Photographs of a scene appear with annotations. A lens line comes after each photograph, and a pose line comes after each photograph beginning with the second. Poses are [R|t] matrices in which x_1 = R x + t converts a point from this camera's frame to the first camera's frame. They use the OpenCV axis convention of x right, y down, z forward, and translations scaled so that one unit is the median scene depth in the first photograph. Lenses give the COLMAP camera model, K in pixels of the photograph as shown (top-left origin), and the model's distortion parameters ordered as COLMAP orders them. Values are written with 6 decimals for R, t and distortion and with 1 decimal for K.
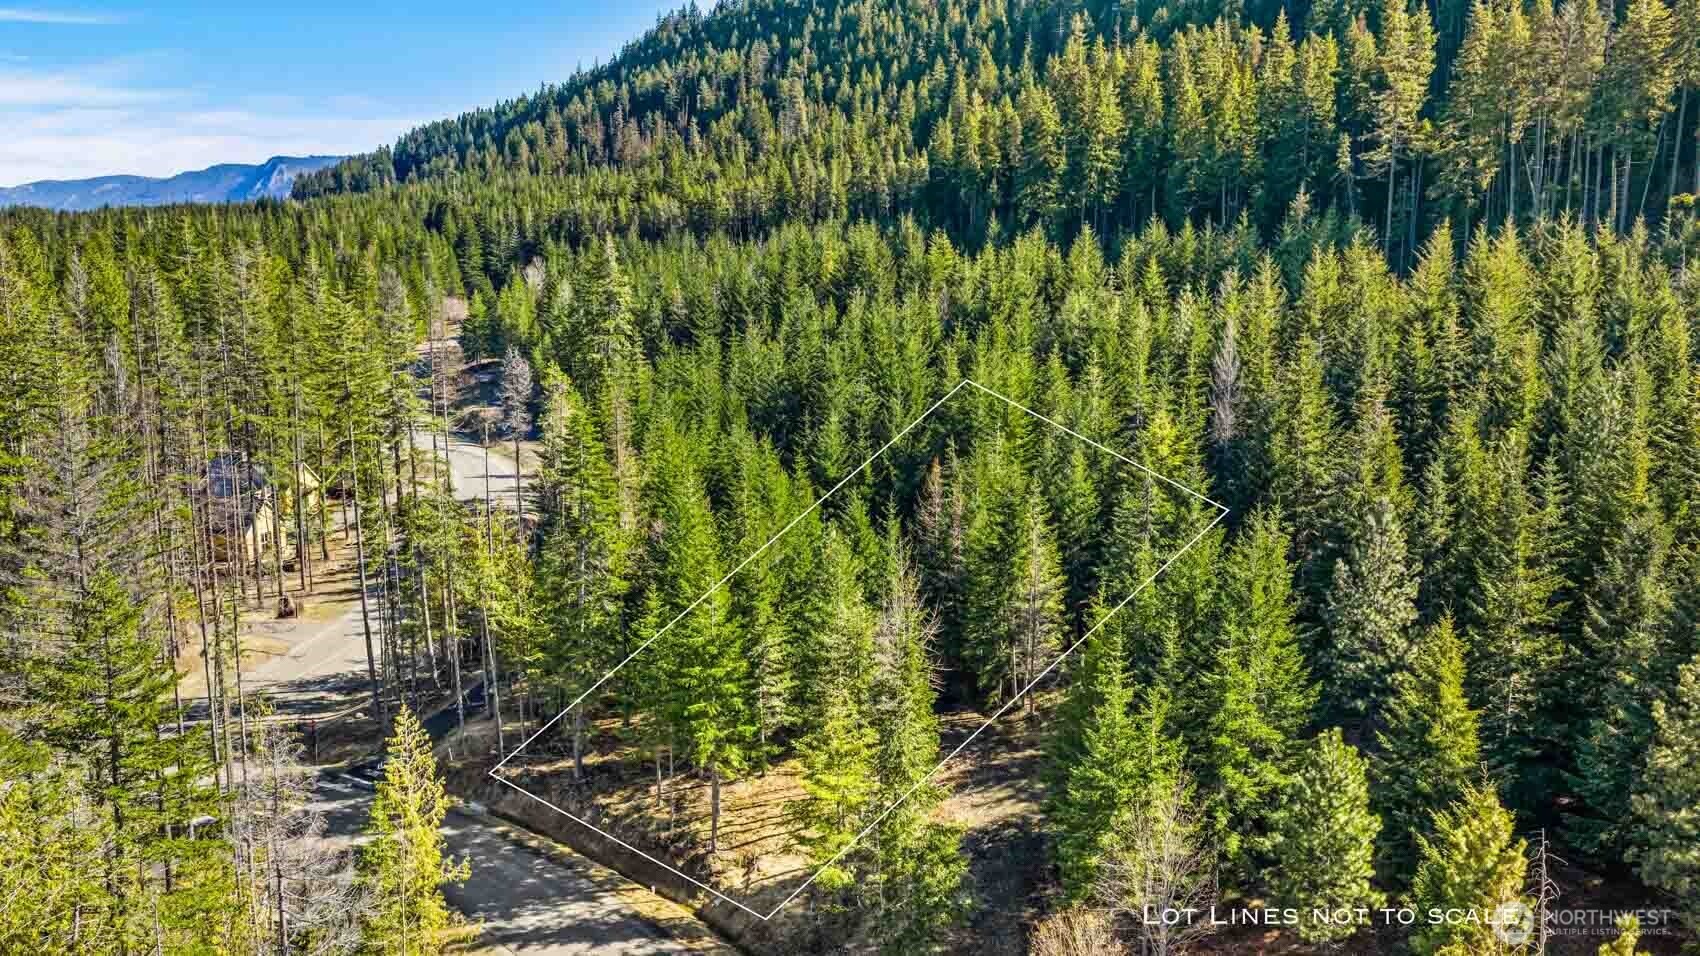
lens RADIAL K [[1387.6, 0, 850.0], [0, 1387.6, 478.0], [0, 0, 1]] dist [0.060700, -0.103824]
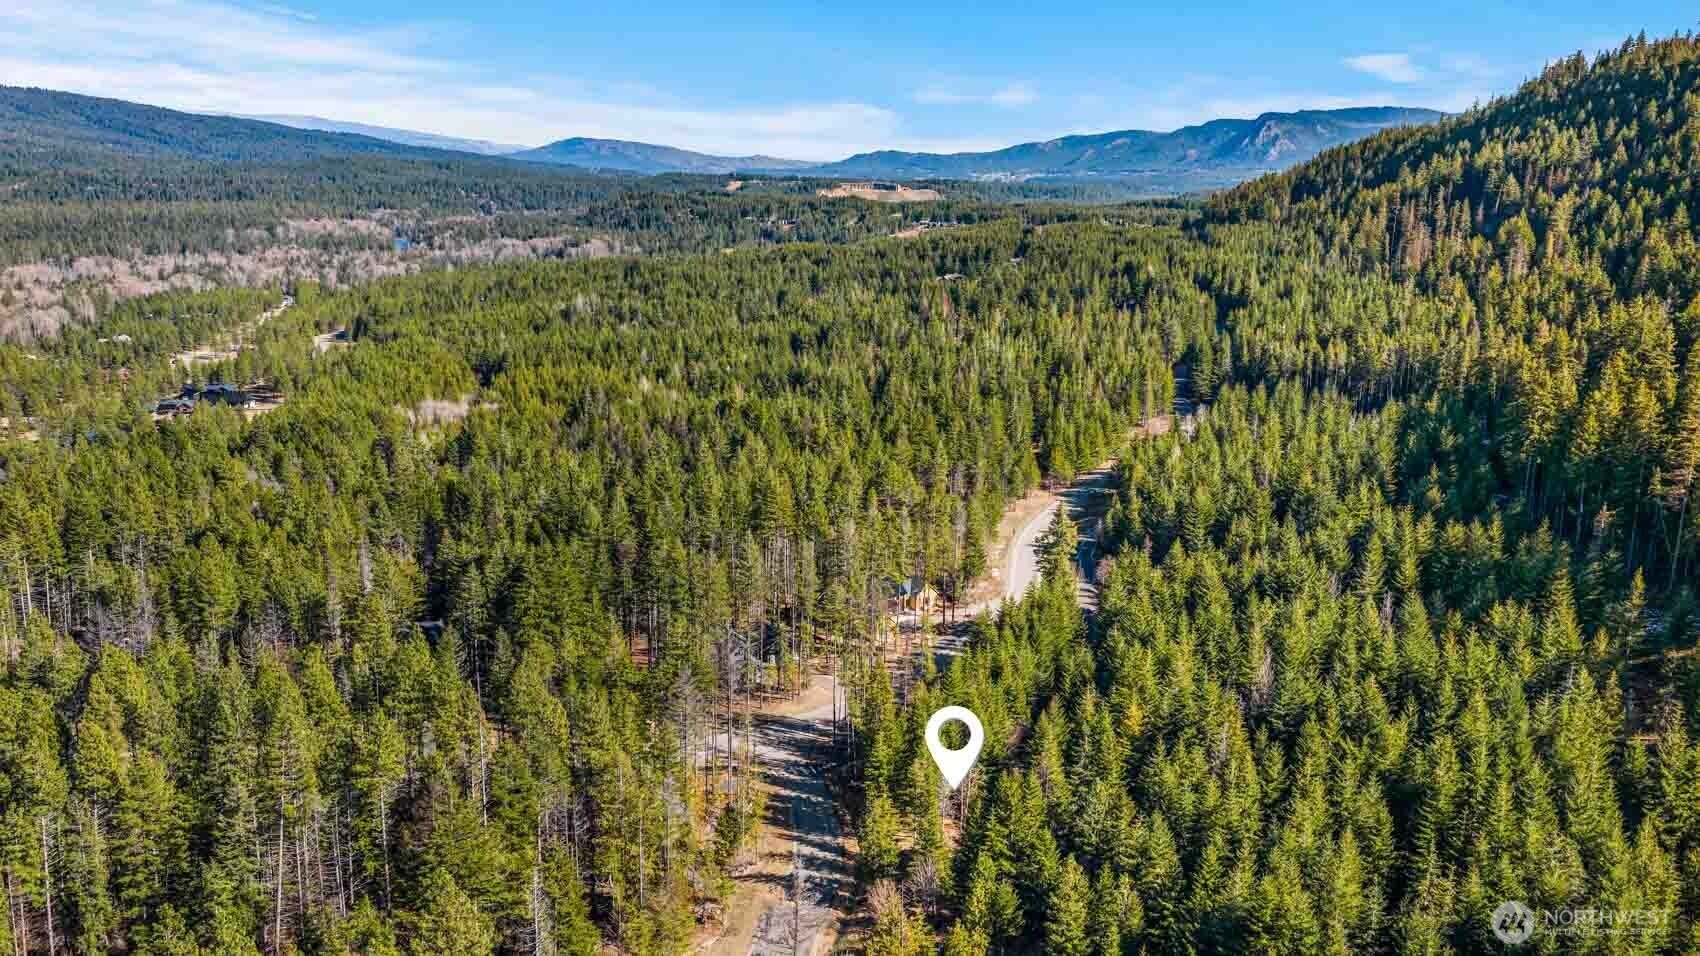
lens RADIAL K [[1387.6, 0, 850.0], [0, 1387.6, 478.0], [0, 0, 1]] dist [0.060700, -0.103824]
pose [[0.783844, 0.144847, -0.603828, 0.220251], [-0.120965, 0.989403, 0.080312, -0.100031], [0.609062, 0.010090, 0.793058, -0.190622]]
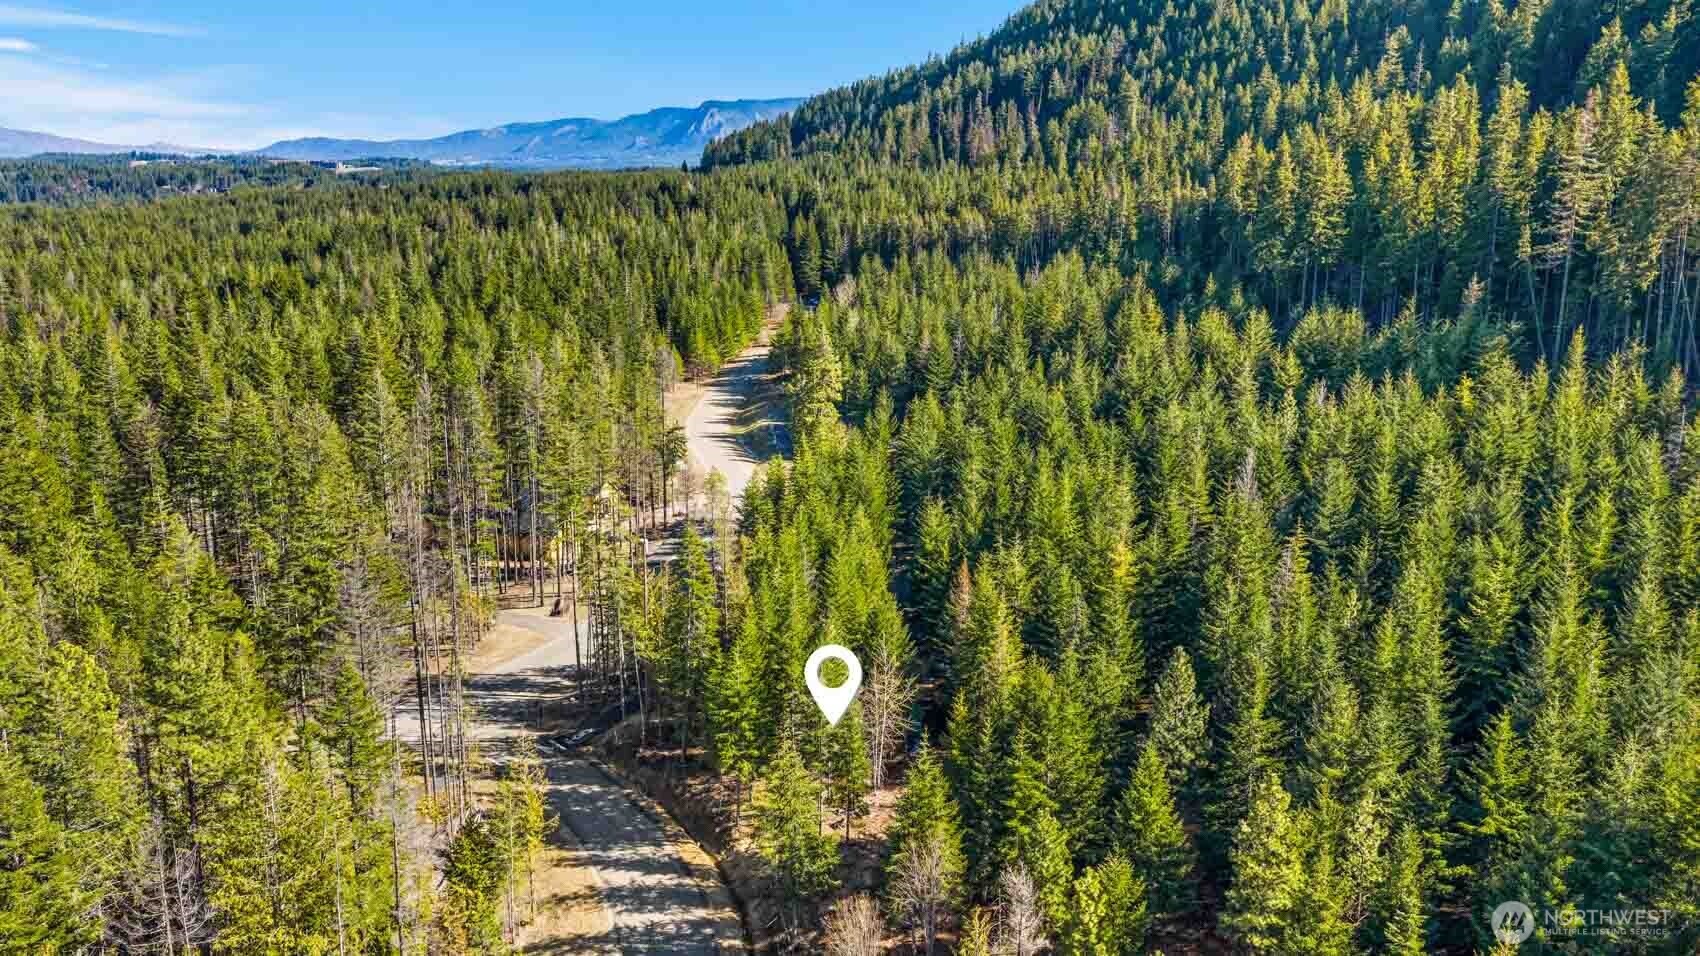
lens RADIAL K [[1387.6, 0, 850.0], [0, 1387.6, 478.0], [0, 0, 1]] dist [0.060700, -0.103824]
pose [[0.959647, 0.067089, -0.273086, 0.065247], [-0.055332, 0.997188, 0.050539, -0.031771], [0.275709, -0.033389, 0.960661, -0.069401]]
